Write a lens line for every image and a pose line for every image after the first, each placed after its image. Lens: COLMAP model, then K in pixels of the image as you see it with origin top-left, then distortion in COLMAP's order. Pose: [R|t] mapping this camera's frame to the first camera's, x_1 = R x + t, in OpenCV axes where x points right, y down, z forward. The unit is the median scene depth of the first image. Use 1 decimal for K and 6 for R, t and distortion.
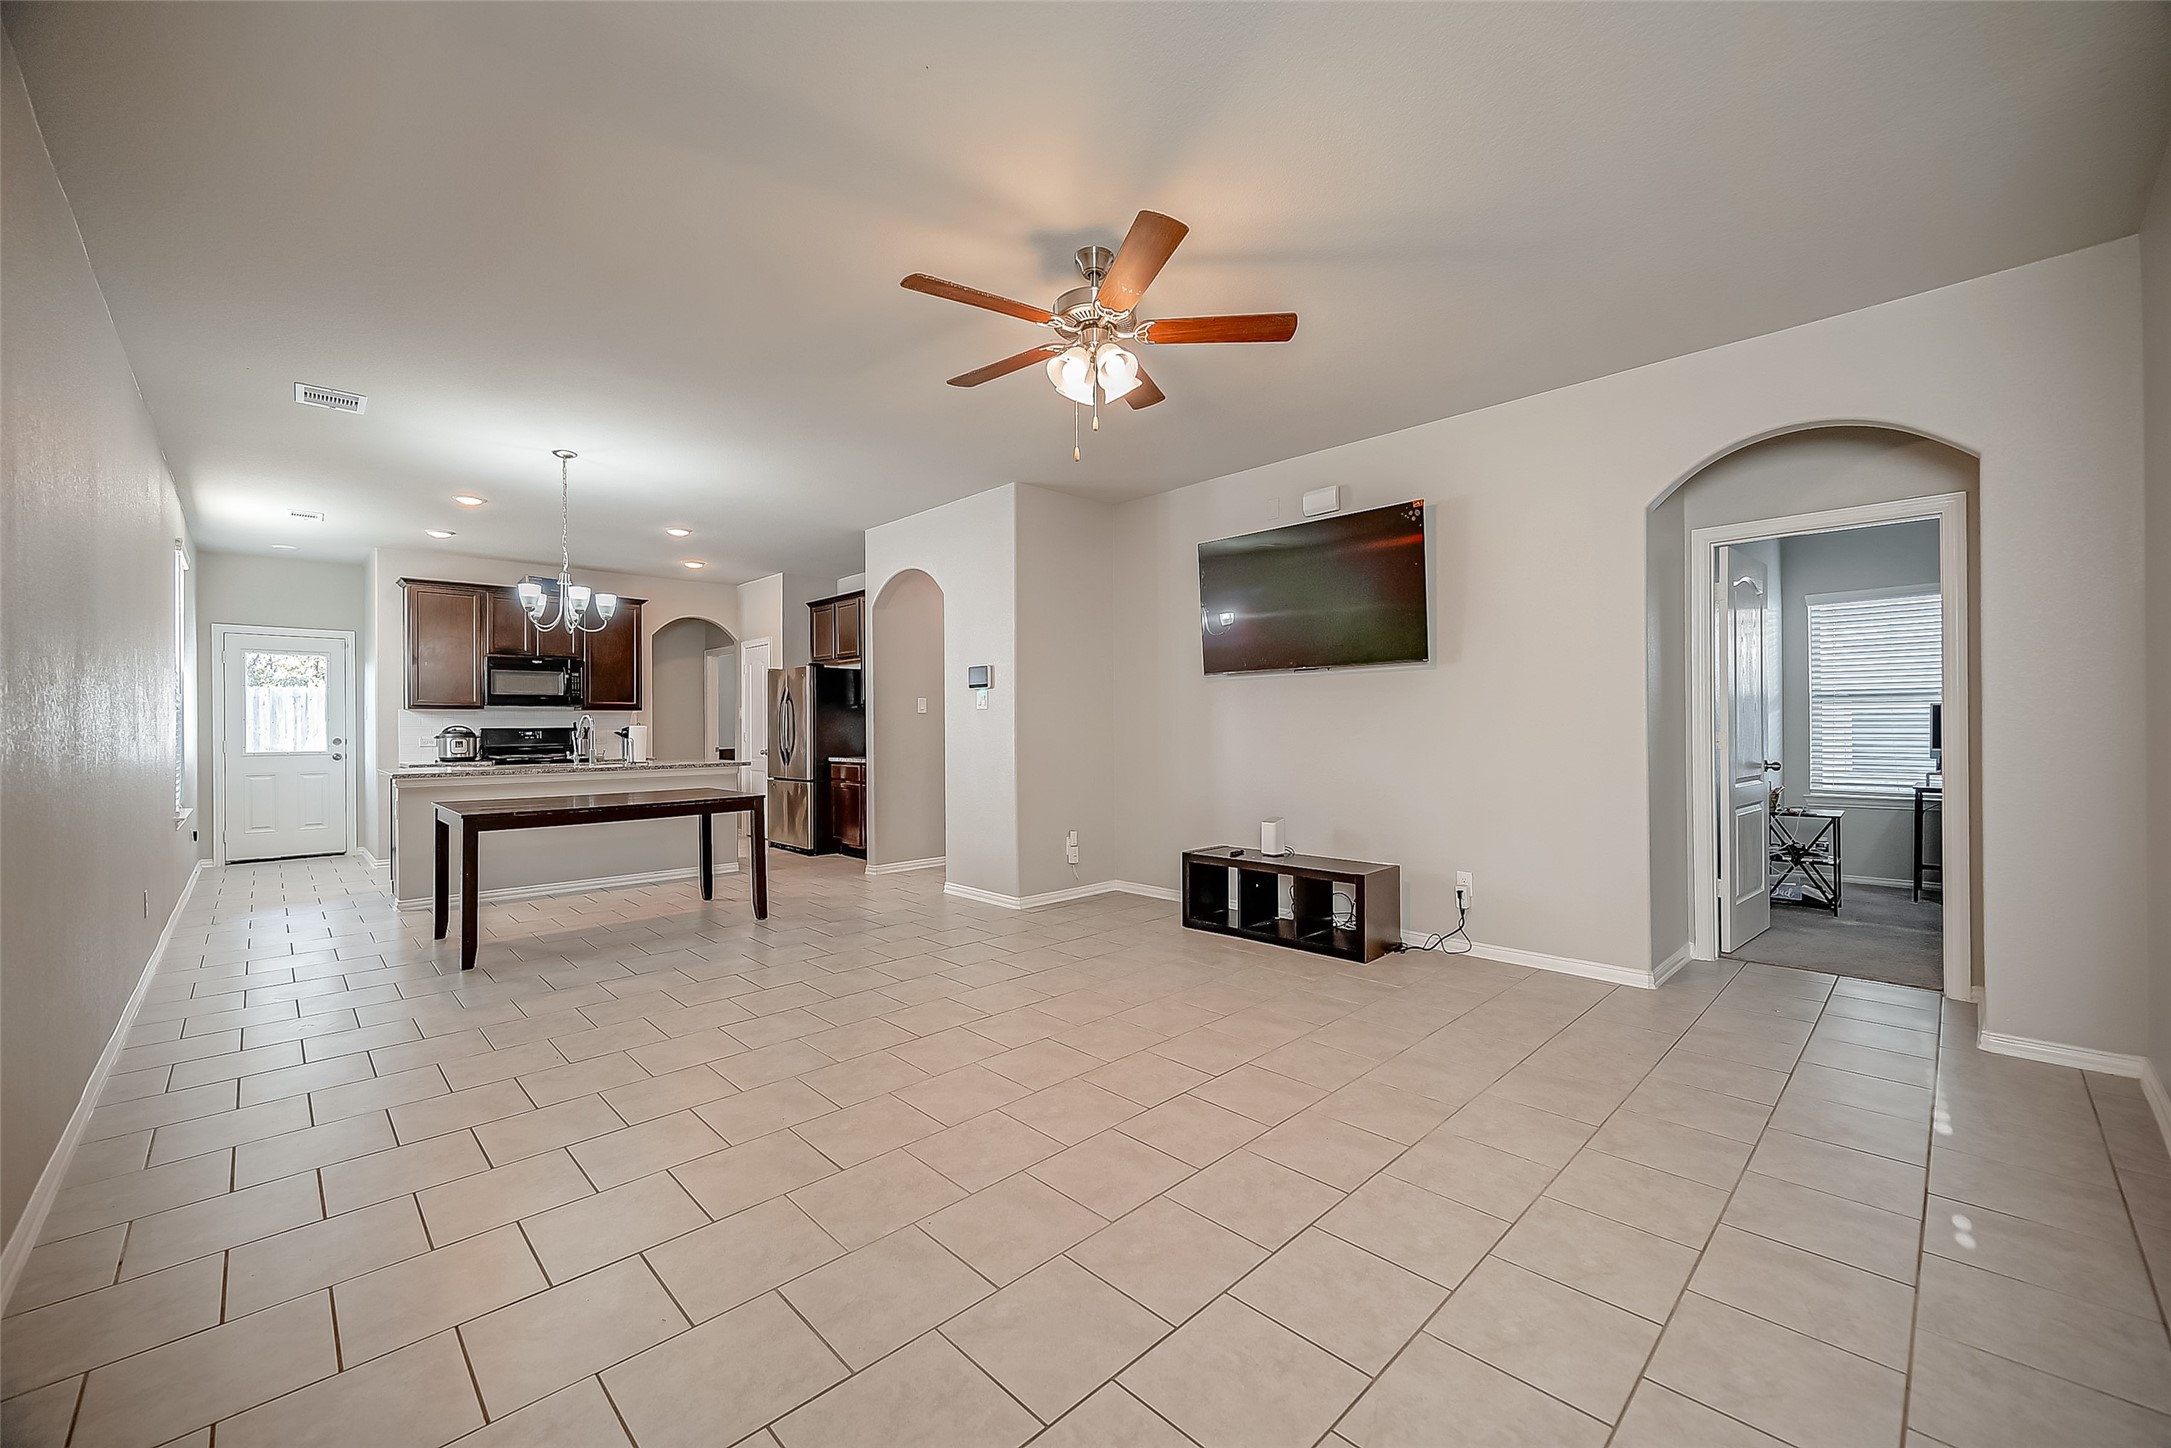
lens RADIAL K [[855.4, 0, 1090.7], [0, 855.4, 727.7], [0, 0, 1]] dist [0.000429, 0.000051]
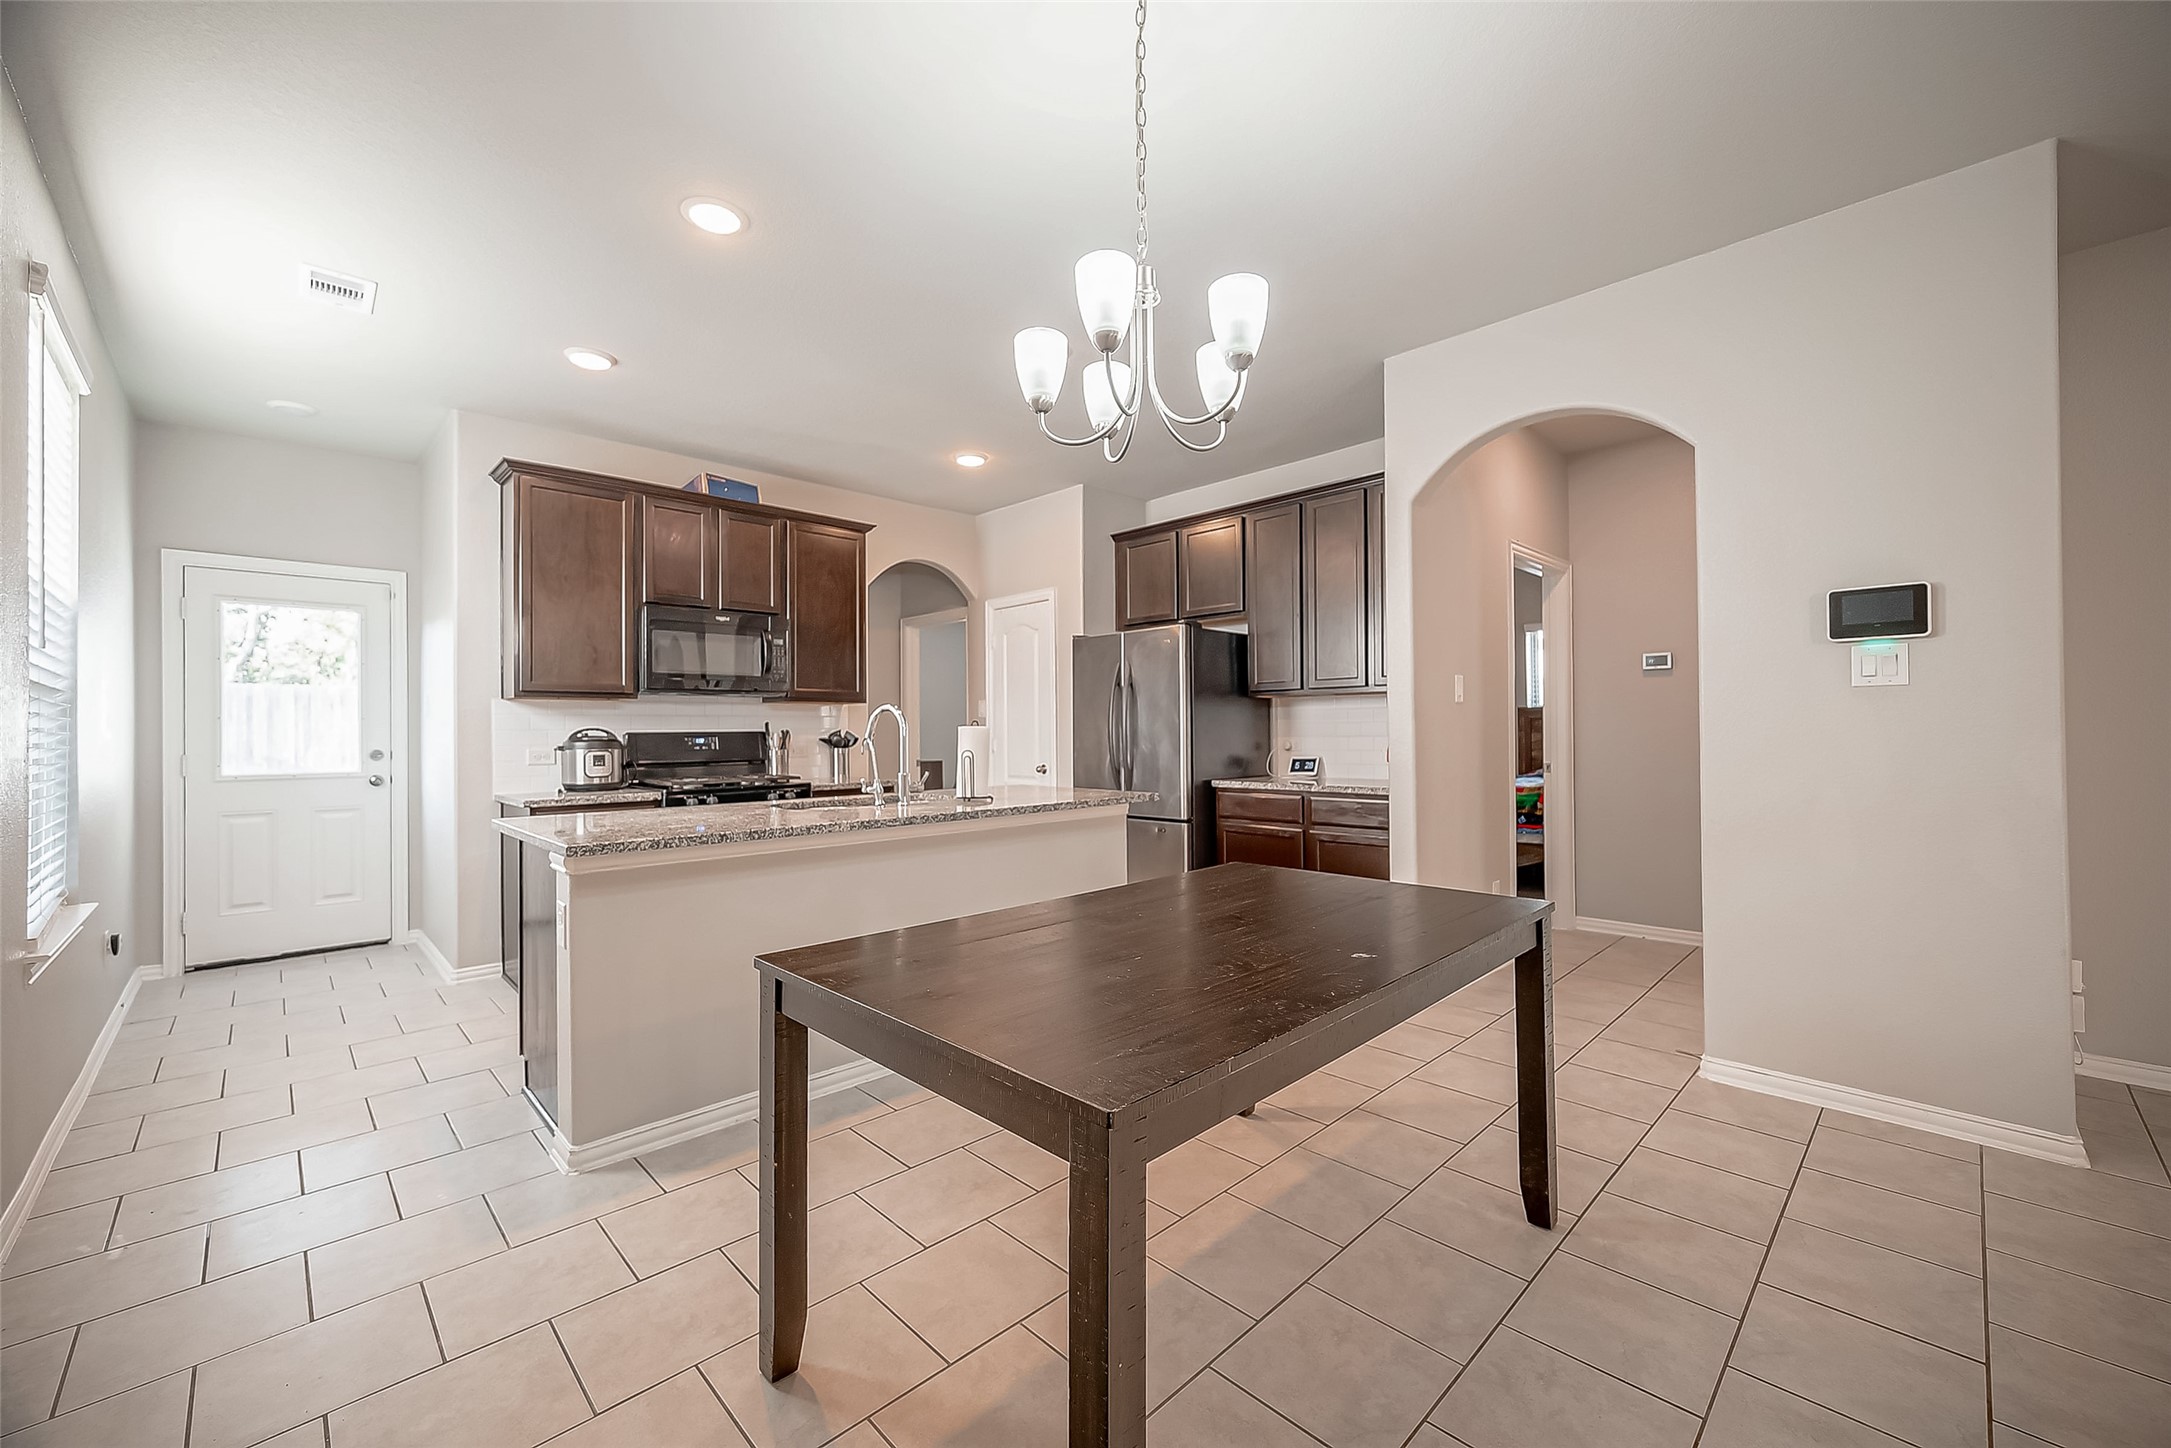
lens RADIAL K [[853.8, 0, 1095.9], [0, 853.8, 725.7], [0, 0, 1]] dist [-0.001345, 0.000434]
pose [[0.999974, -0.003004, 0.006520, -0.399325], [0.003038, 0.999982, -0.005249, 0.000242], [-0.006504, 0.005269, 0.999965, 0.418943]]
